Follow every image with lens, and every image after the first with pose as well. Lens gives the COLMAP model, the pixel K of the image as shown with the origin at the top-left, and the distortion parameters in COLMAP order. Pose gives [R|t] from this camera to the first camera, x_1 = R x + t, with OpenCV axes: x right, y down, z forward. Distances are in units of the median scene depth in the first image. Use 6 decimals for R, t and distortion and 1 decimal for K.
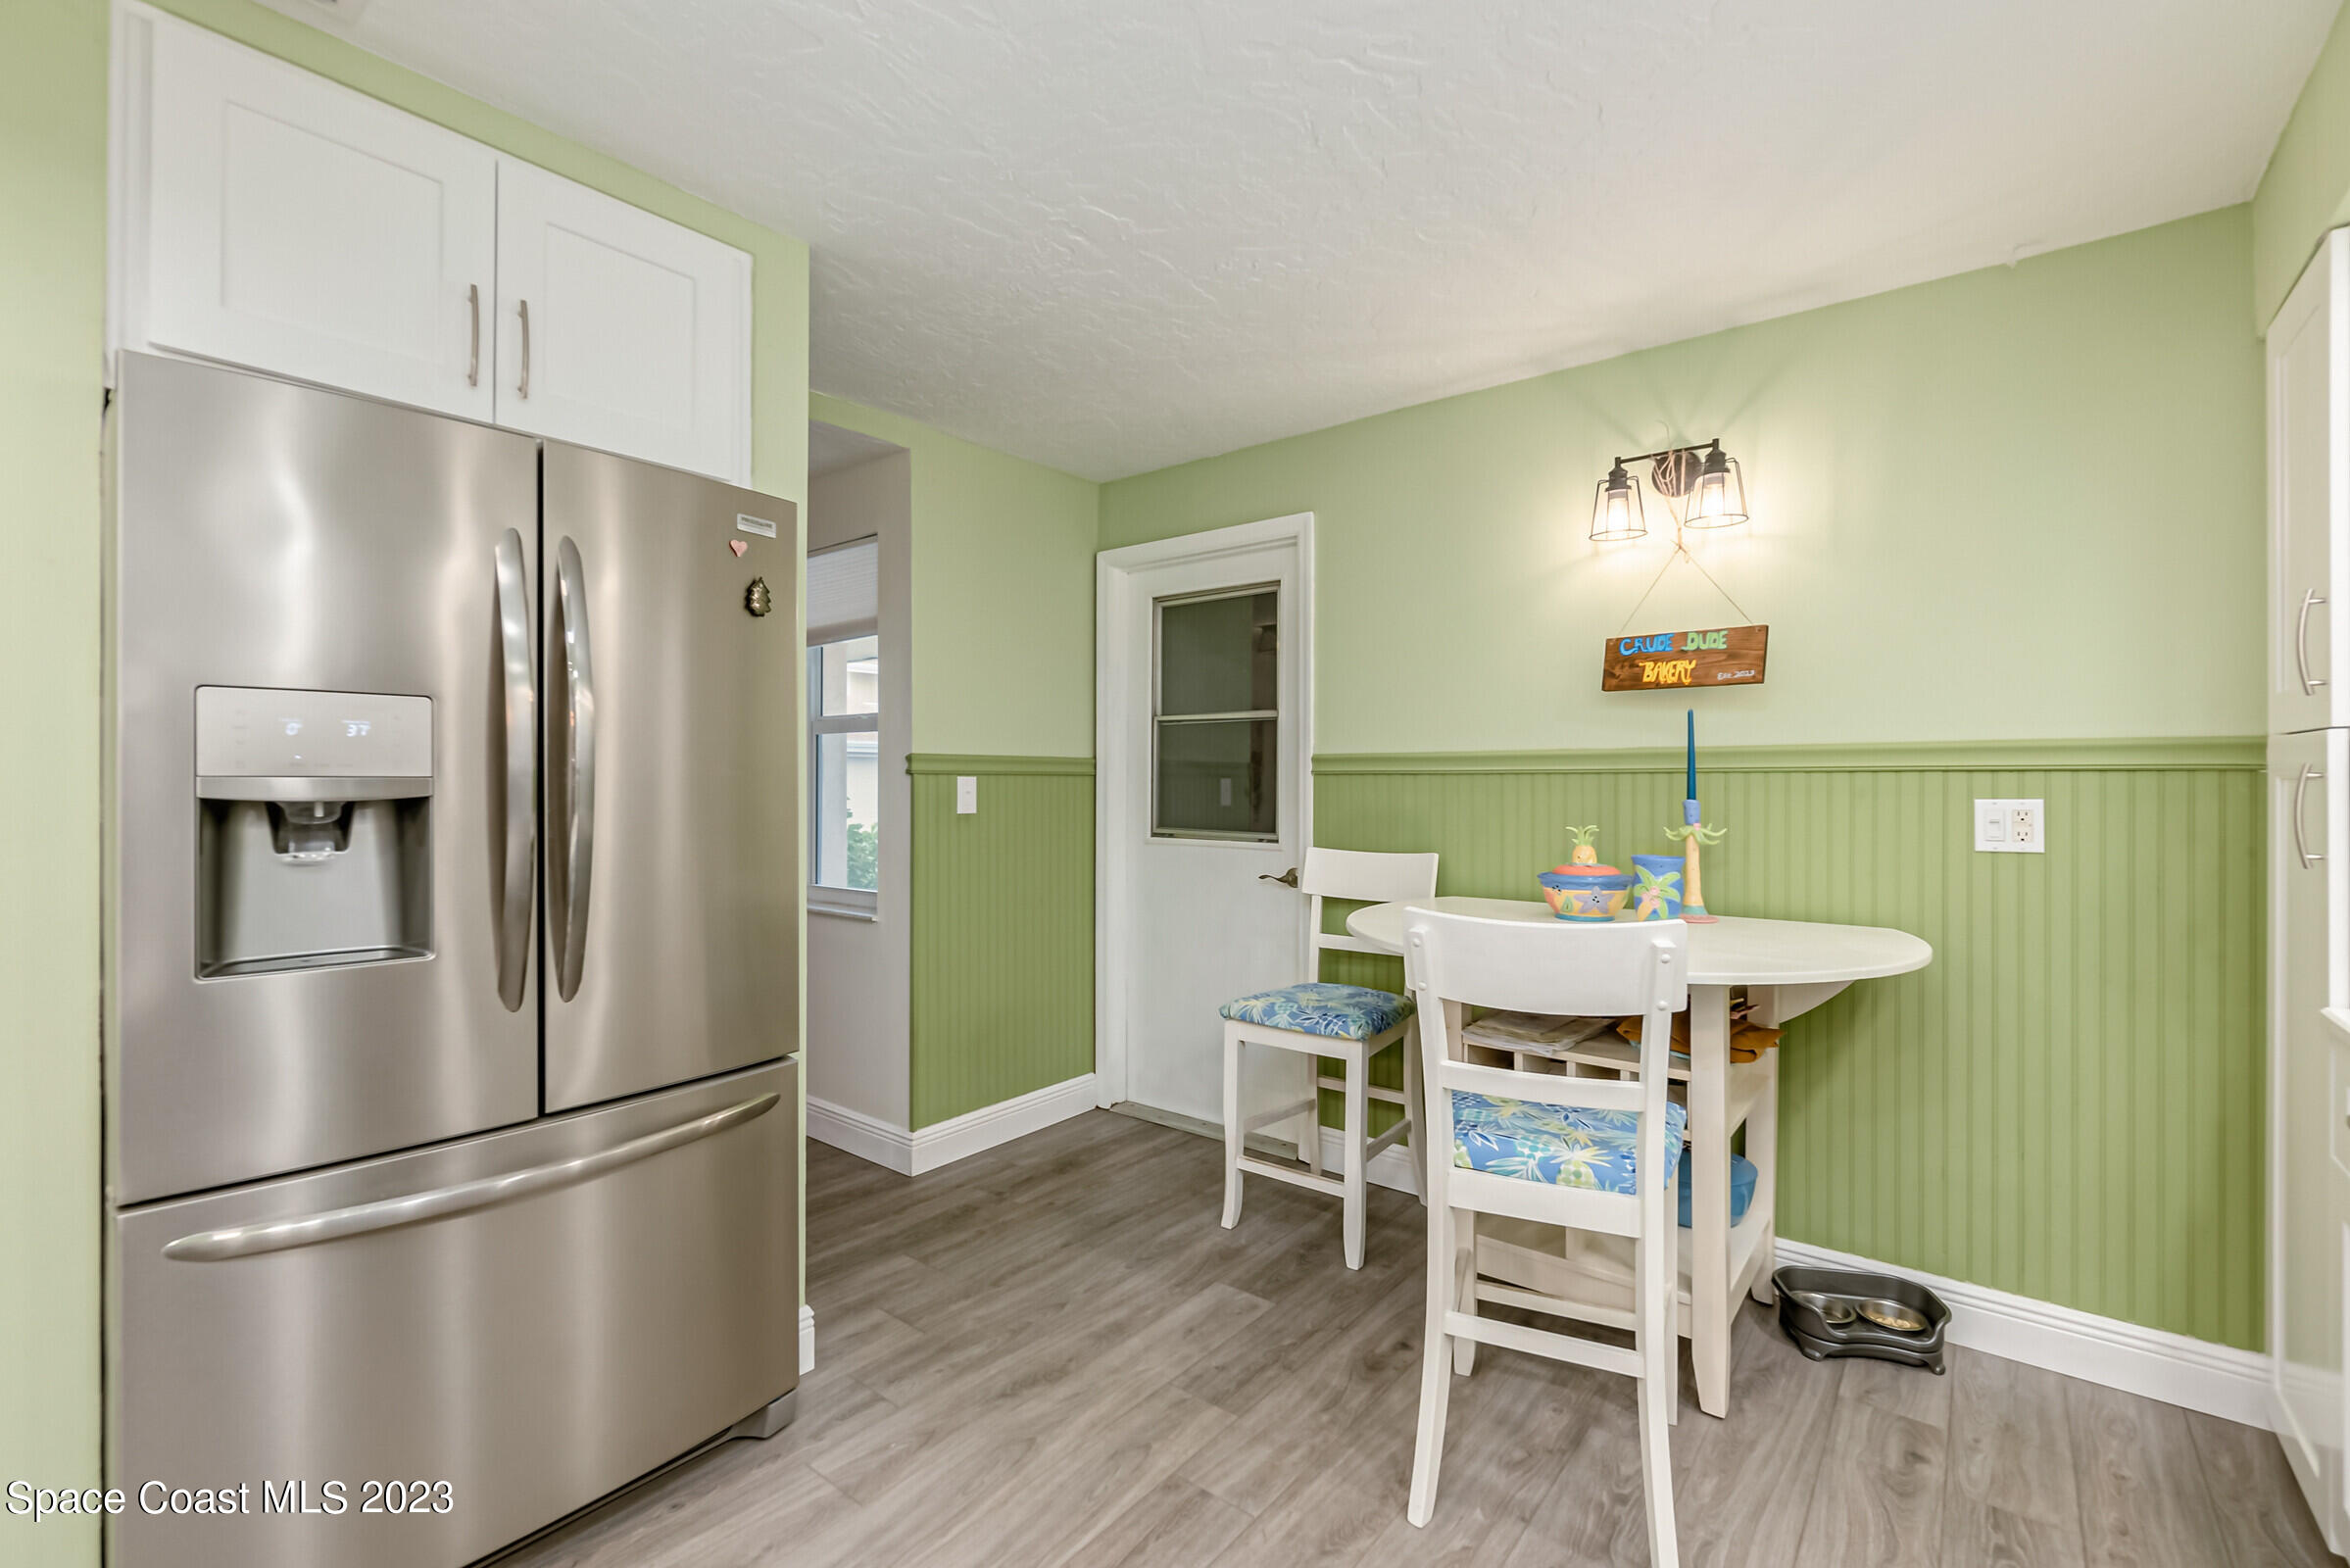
lens RADIAL K [[1040.2, 0, 1186.7], [0, 1040.2, 768.7], [0, 0, 1]] dist [0.001488, -0.000438]
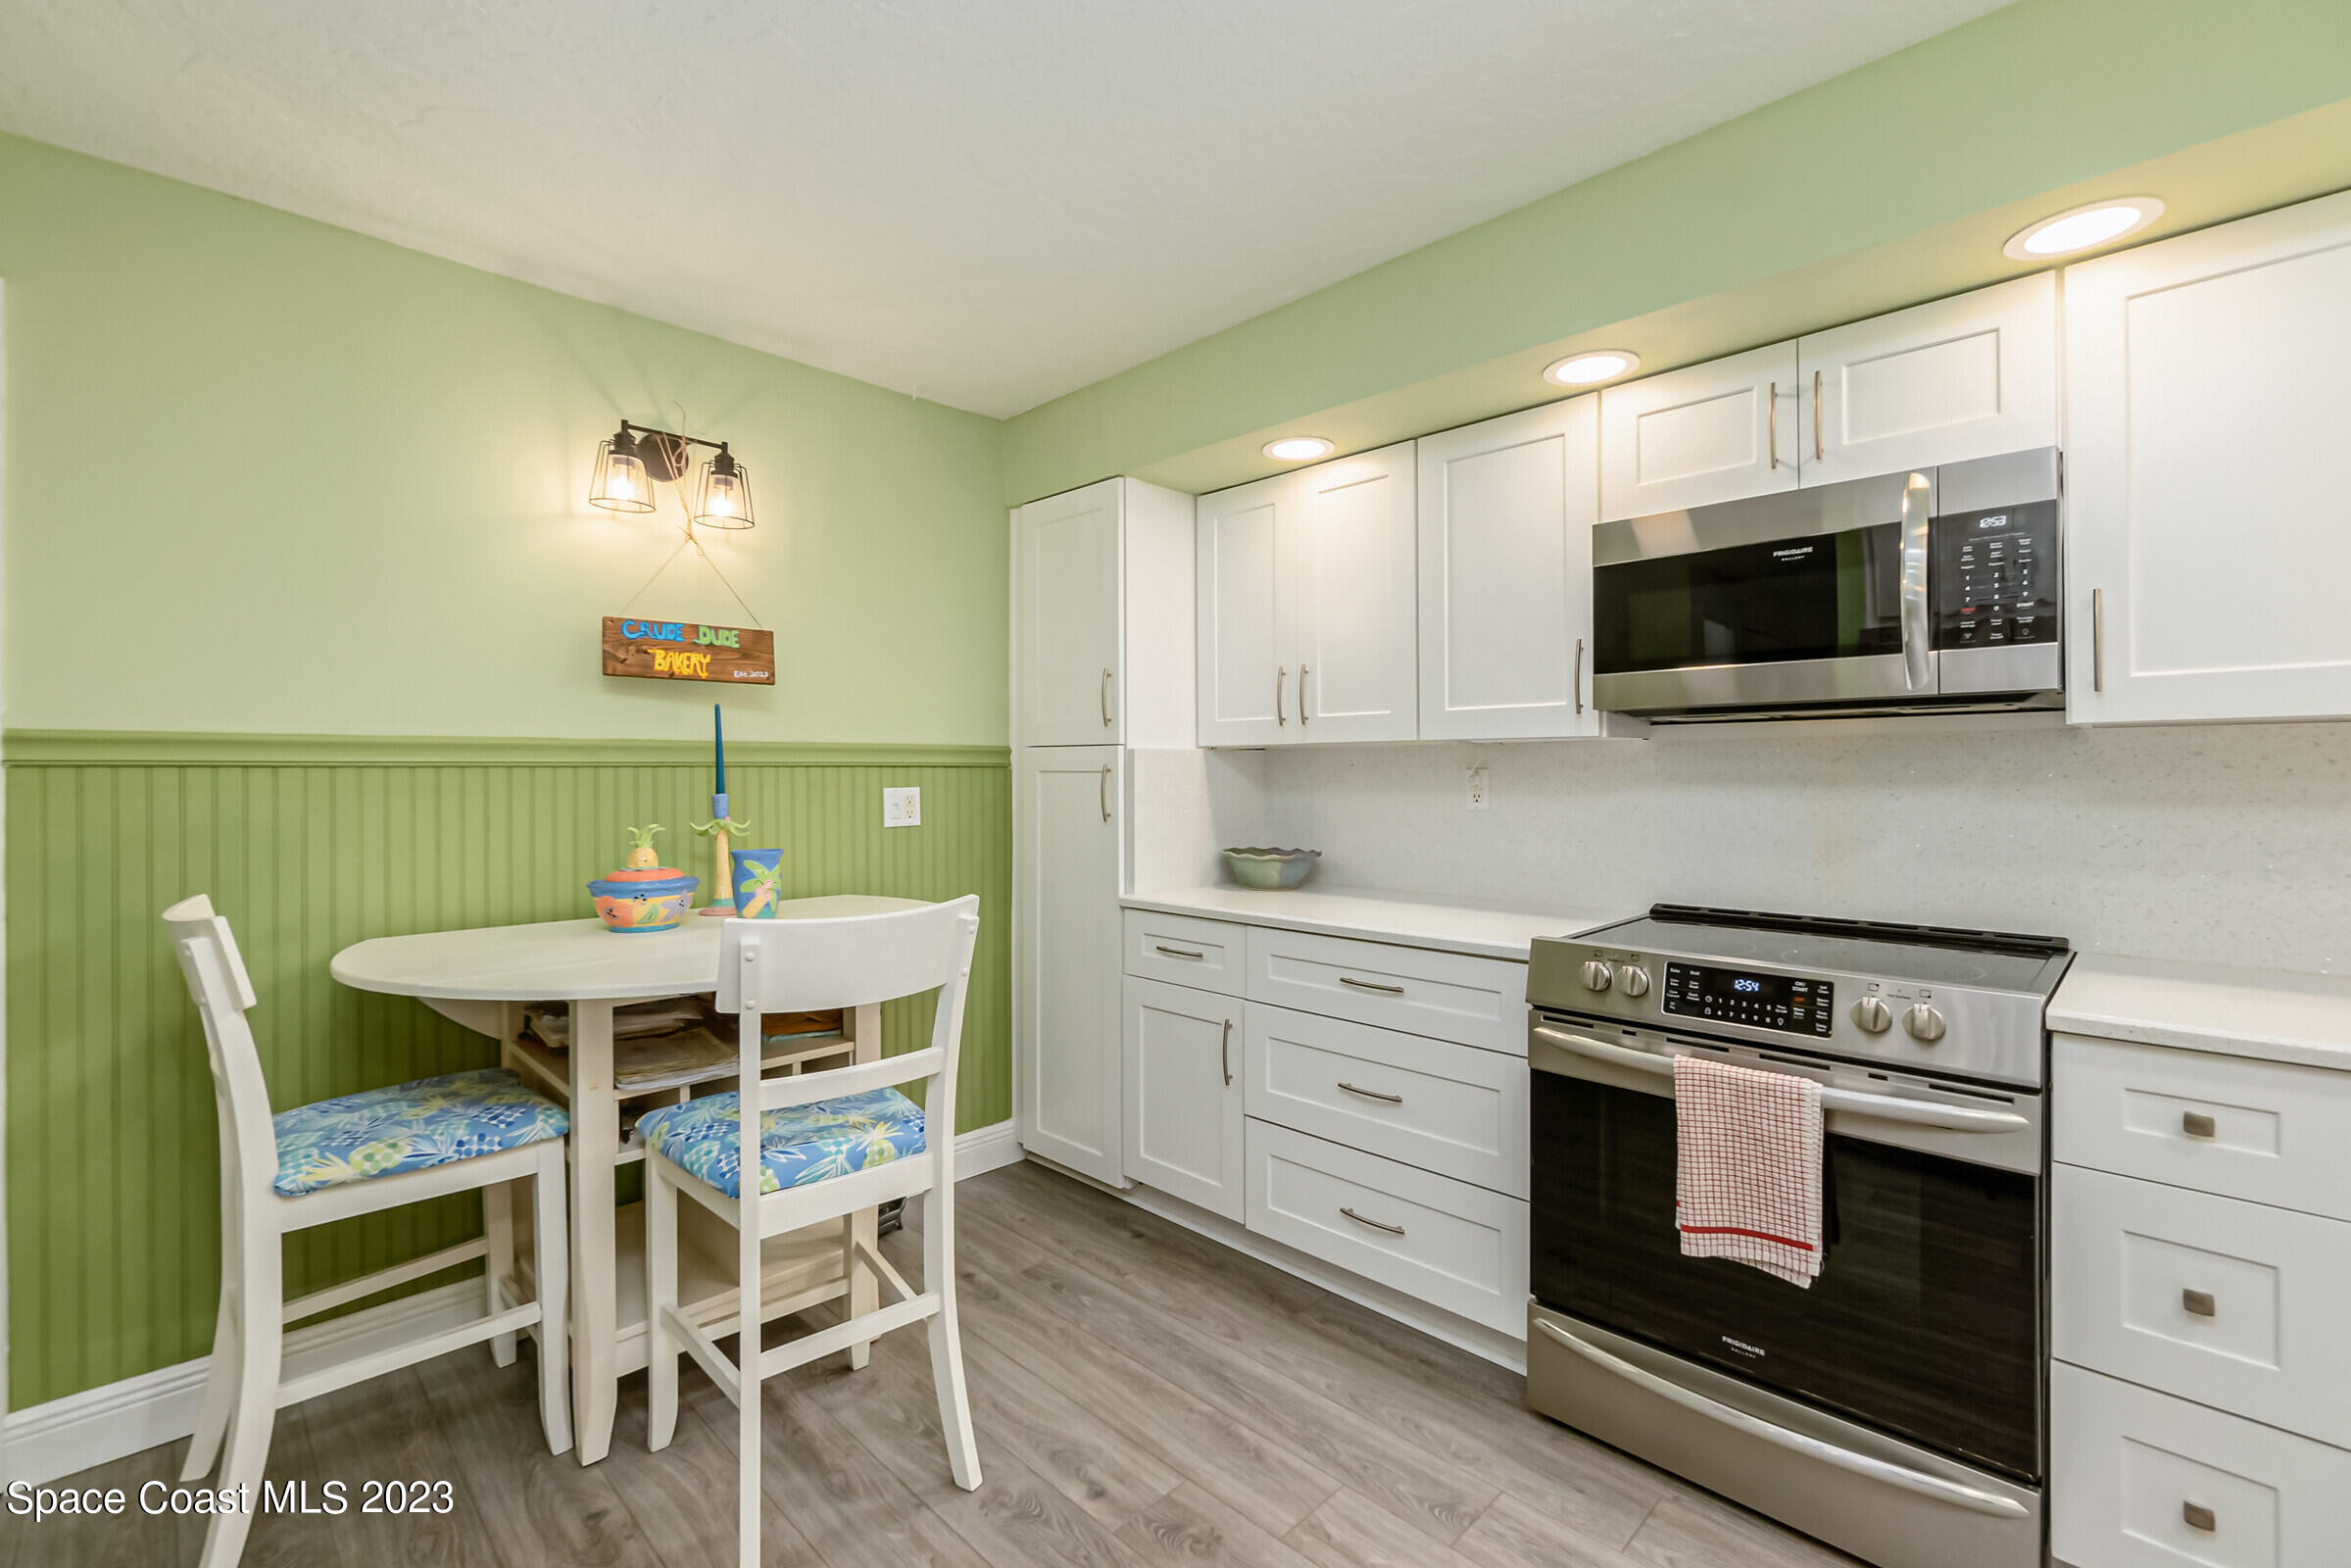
lens RADIAL K [[1040.6, 0, 1183.3], [0, 1040.6, 780.2], [0, 0, 1]] dist [0.001488, -0.000438]
pose [[0.126456, -0.005971, 0.991954, -0.450424], [-0.005970, 0.999959, 0.006780, 0.007424], [-0.991954, -0.006779, 0.126415, 0.413510]]
